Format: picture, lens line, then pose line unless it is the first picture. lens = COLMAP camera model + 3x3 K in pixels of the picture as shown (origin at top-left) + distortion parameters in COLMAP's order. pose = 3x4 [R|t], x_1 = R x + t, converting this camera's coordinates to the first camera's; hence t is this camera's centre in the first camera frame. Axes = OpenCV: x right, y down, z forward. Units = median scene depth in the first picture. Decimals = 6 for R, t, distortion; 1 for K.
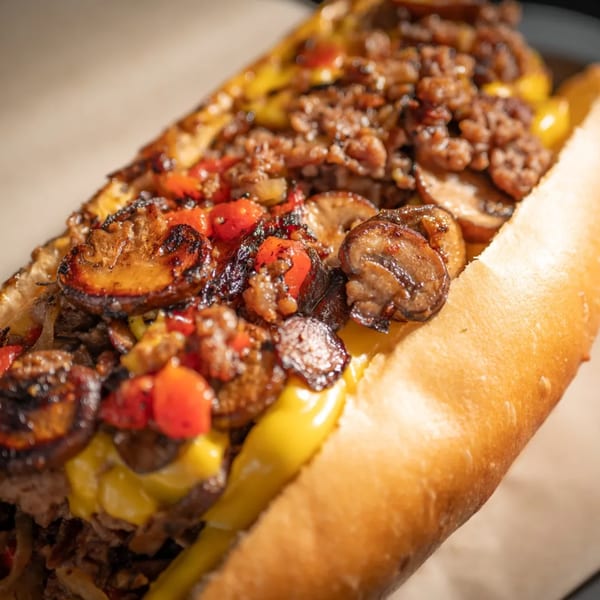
lens RADIAL K [[1399.7, 0, 300.0], [0, 1399.7, 300.0], [0, 0, 1]] dist [0.056500, -0.657541]
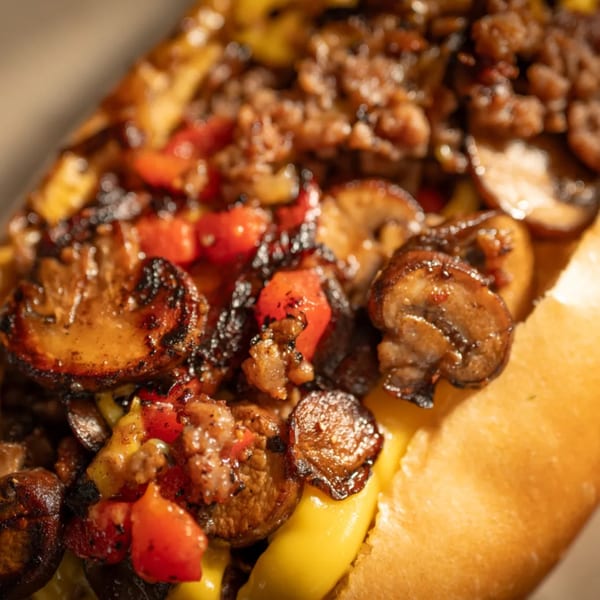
lens RADIAL K [[1399.7, 0, 300.0], [0, 1399.7, 300.0], [0, 0, 1]] dist [0.056500, -0.657541]
pose [[0.999751, -0.018248, -0.012876, 0.001172], [0.021370, 0.949127, 0.314167, -0.269903], [0.006488, -0.314364, 0.949280, 0.283834]]
